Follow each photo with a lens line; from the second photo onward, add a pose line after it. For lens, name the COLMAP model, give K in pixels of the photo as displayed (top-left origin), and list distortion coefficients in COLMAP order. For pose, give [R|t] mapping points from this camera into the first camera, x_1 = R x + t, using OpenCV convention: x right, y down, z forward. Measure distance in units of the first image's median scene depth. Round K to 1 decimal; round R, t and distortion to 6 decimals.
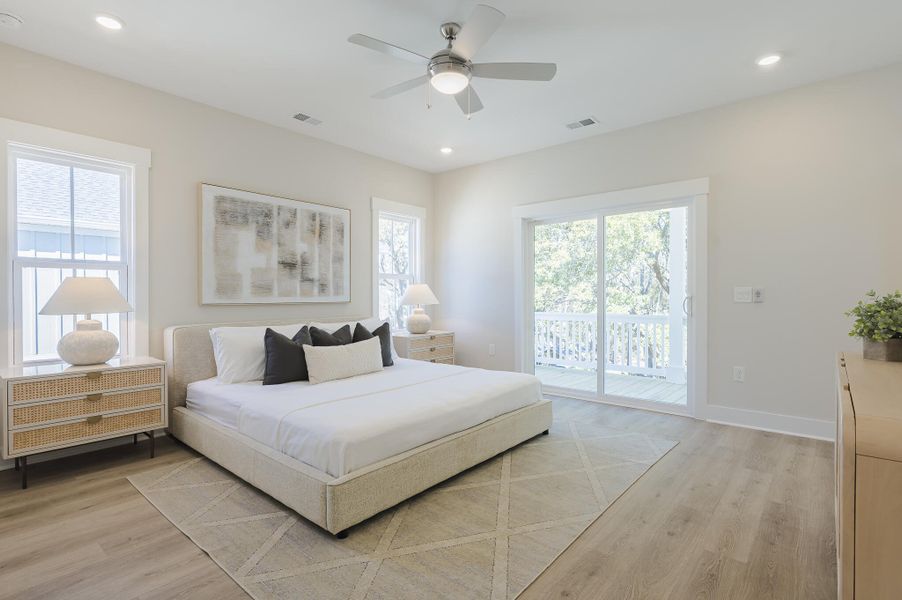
lens RADIAL K [[429.4, 0, 469.6], [0, 429.4, 299.4], [0, 0, 1]] dist [0.000984, -0.000072]
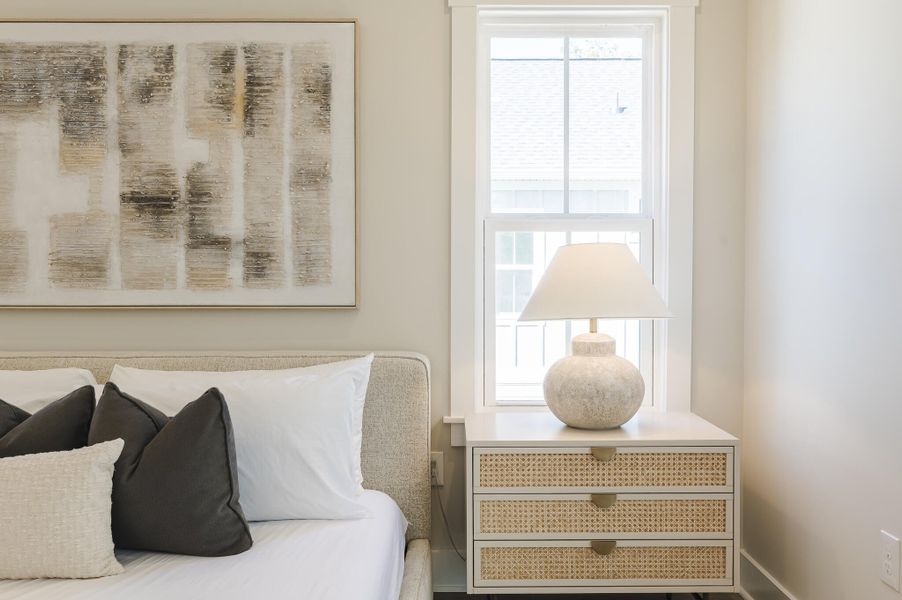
lens RADIAL K [[1215.0, 0, 451.0], [0, 1215.0, 300.0], [0, 0, 1]] dist [0.004844, -0.008824]
pose [[0.635494, 0.012731, -0.772001, 0.520490], [-0.007699, 0.999919, 0.010152, -0.008997], [0.772067, -0.000508, 0.635540, 0.515149]]
